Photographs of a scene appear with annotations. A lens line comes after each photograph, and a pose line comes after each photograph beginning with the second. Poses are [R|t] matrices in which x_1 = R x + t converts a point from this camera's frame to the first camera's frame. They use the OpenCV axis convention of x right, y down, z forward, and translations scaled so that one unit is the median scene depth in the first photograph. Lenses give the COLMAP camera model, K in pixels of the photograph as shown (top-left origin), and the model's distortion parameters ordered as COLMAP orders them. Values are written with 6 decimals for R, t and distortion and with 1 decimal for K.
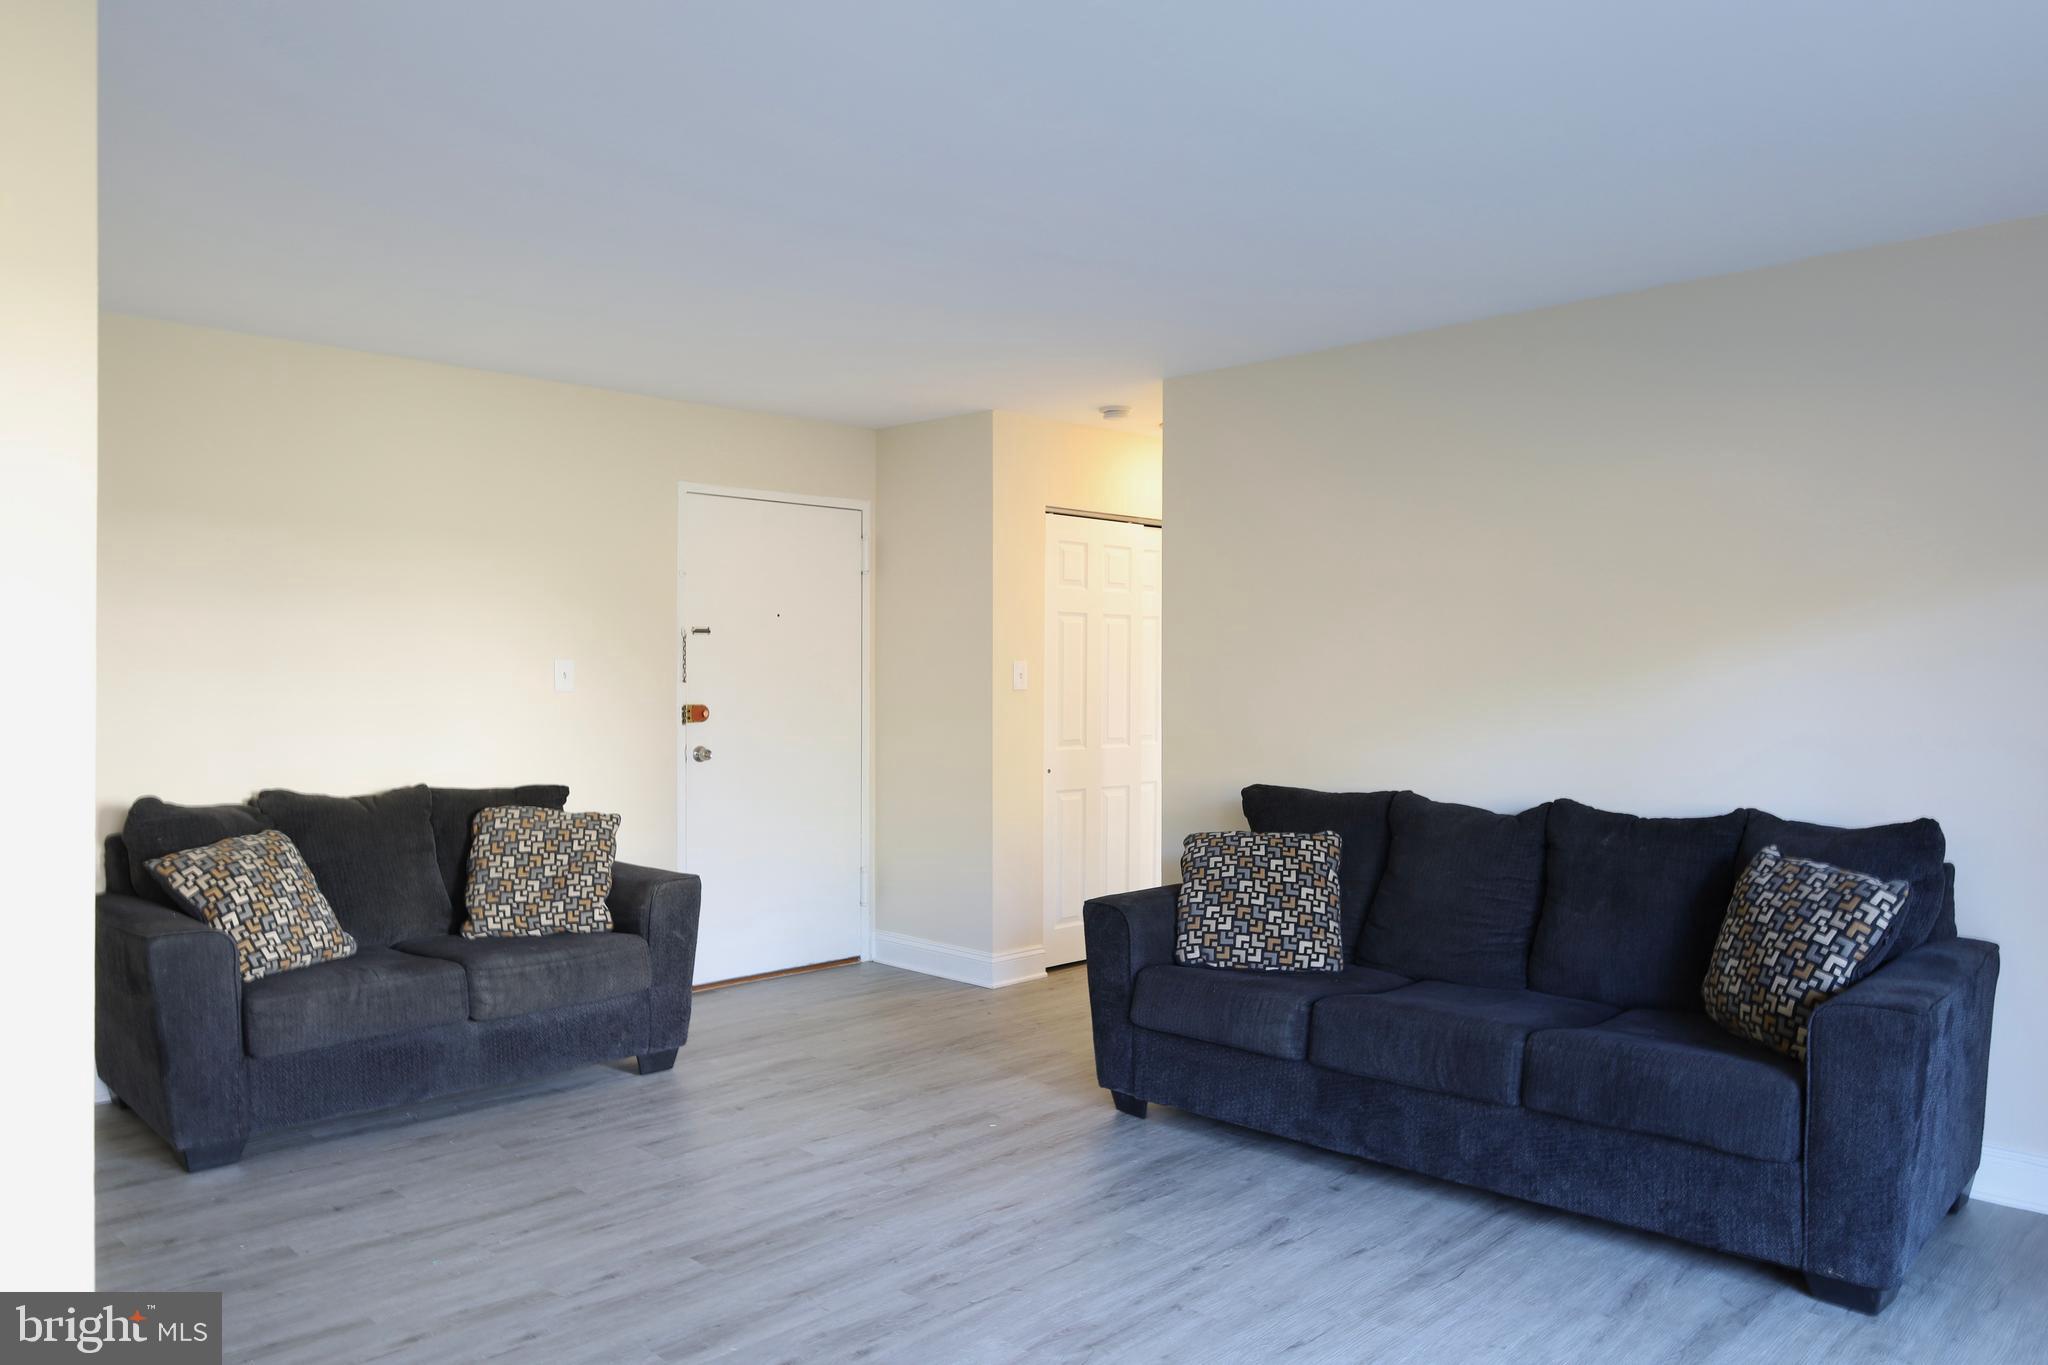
lens RADIAL K [[1407.5, 0, 1032.3], [0, 1407.5, 693.2], [0, 0, 1]] dist [-0.017757, 0.011547]
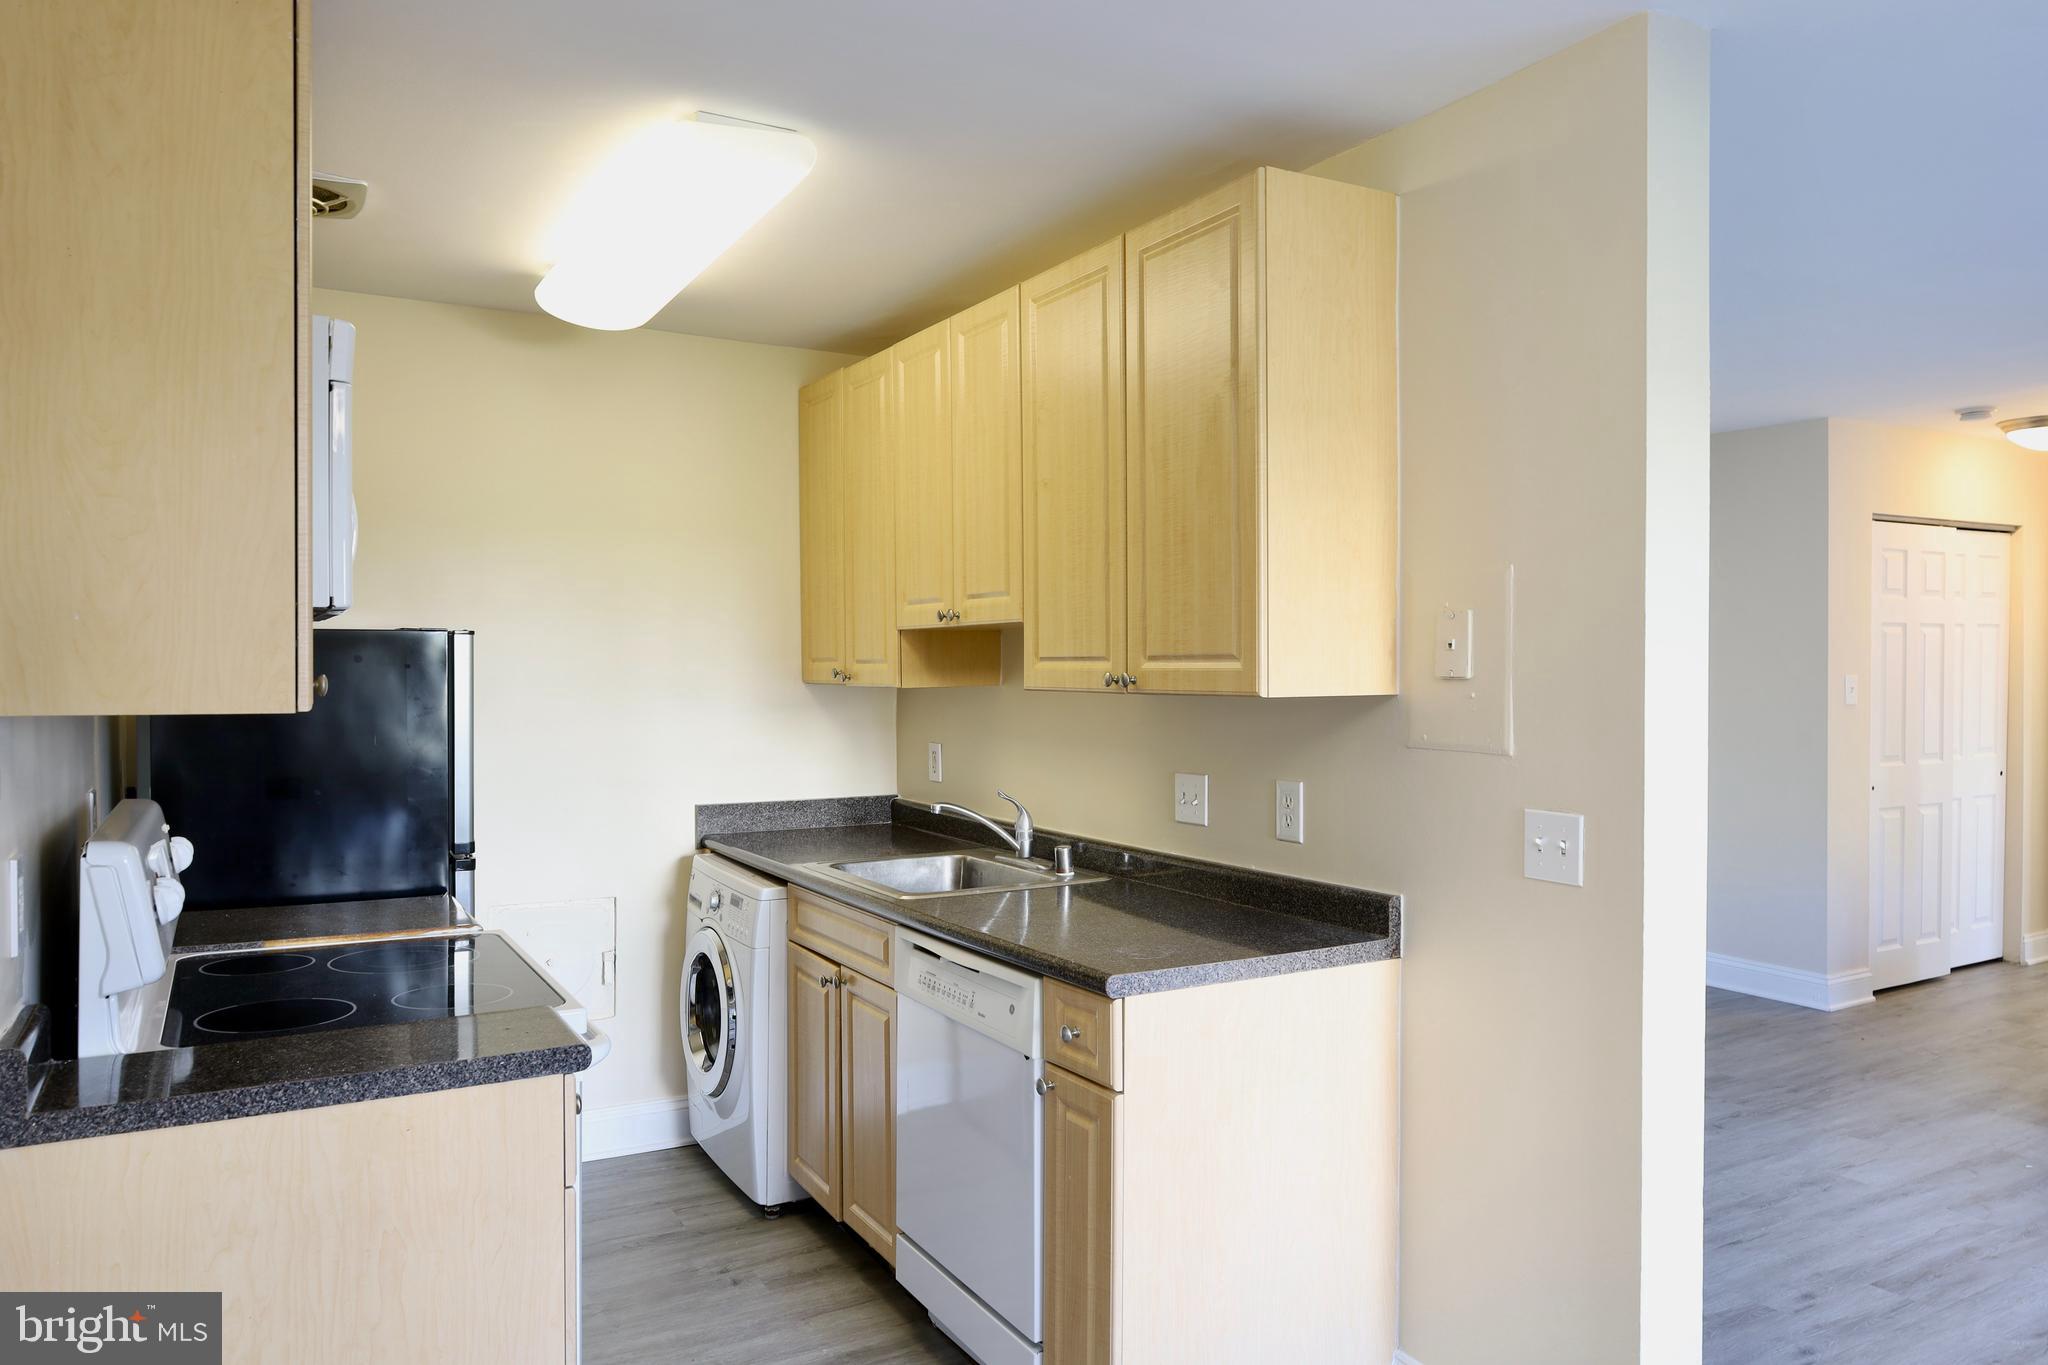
lens RADIAL K [[1407.5, 0, 1054.1], [0, 1407.5, 680.8], [0, 0, 1]] dist [-0.017757, 0.011547]
pose [[0.964908, -0.000604, -0.262587, -0.378173], [0.001528, 0.999993, 0.003312, -0.030043], [0.262583, -0.003597, 0.964903, -0.098732]]
